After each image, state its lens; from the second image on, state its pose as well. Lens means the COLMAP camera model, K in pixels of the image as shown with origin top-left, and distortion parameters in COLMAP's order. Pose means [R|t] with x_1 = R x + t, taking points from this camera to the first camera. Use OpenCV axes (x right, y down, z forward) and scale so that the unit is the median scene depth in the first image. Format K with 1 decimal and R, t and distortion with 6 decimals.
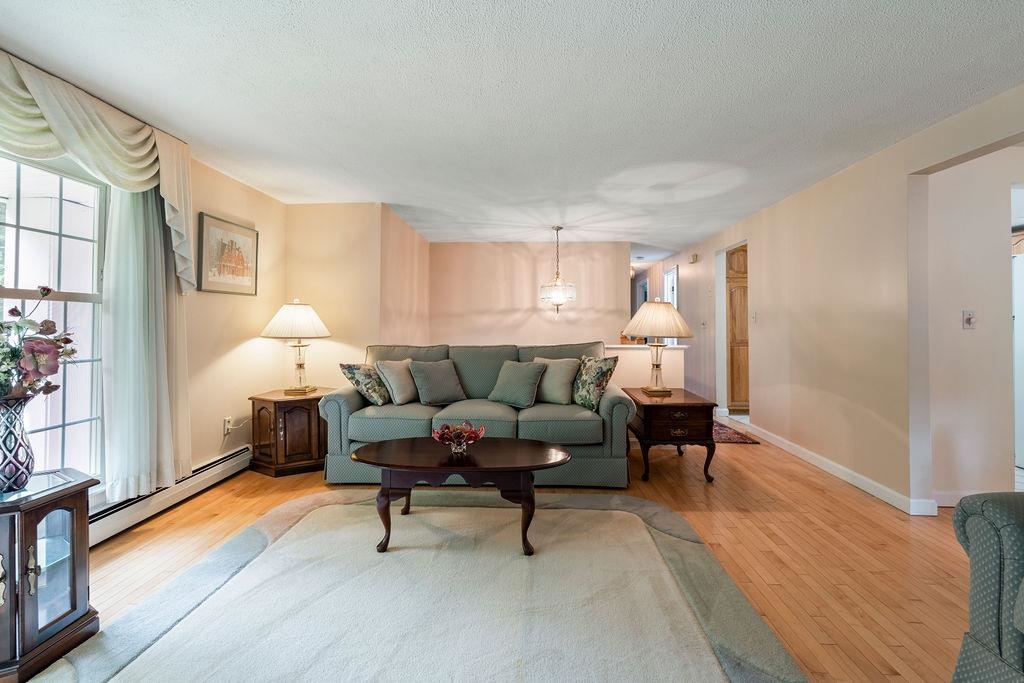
lens RADIAL K [[456.8, 0, 512.9], [0, 456.8, 330.7], [0, 0, 1]] dist [-0.001929, 0.000249]
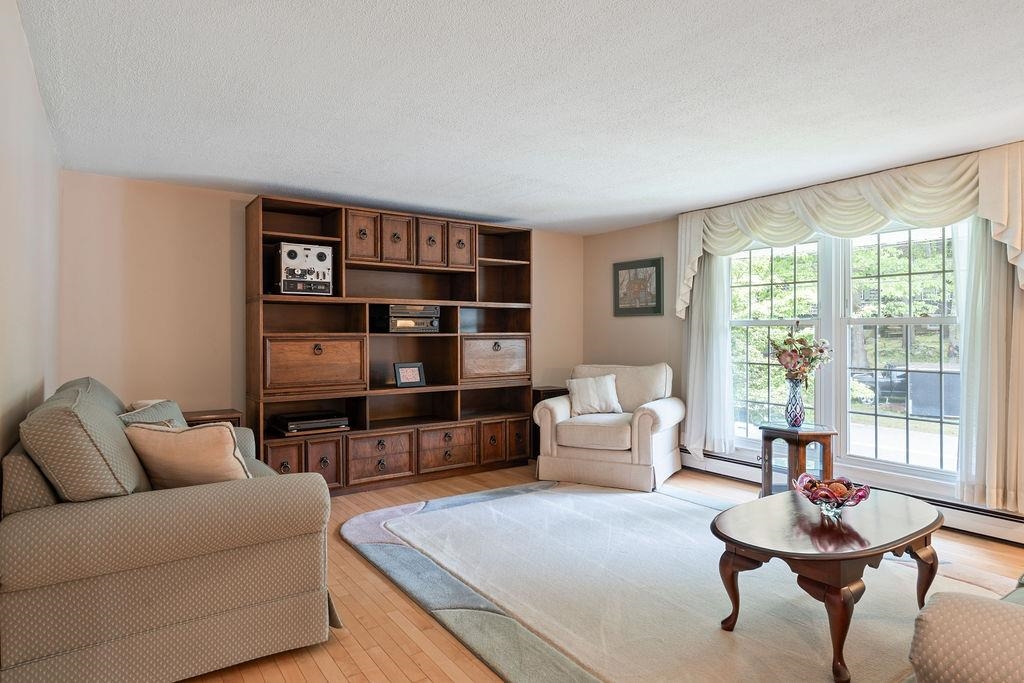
lens RADIAL K [[600.1, 0, 512.1], [0, 600.1, 331.6], [0, 0, 1]] dist [0.004230, 0.000817]
pose [[-0.802428, -0.004224, -0.596734, 0.588499], [-0.014525, 0.999817, 0.012454, -0.027770], [0.596572, 0.018661, -0.802342, 0.988348]]
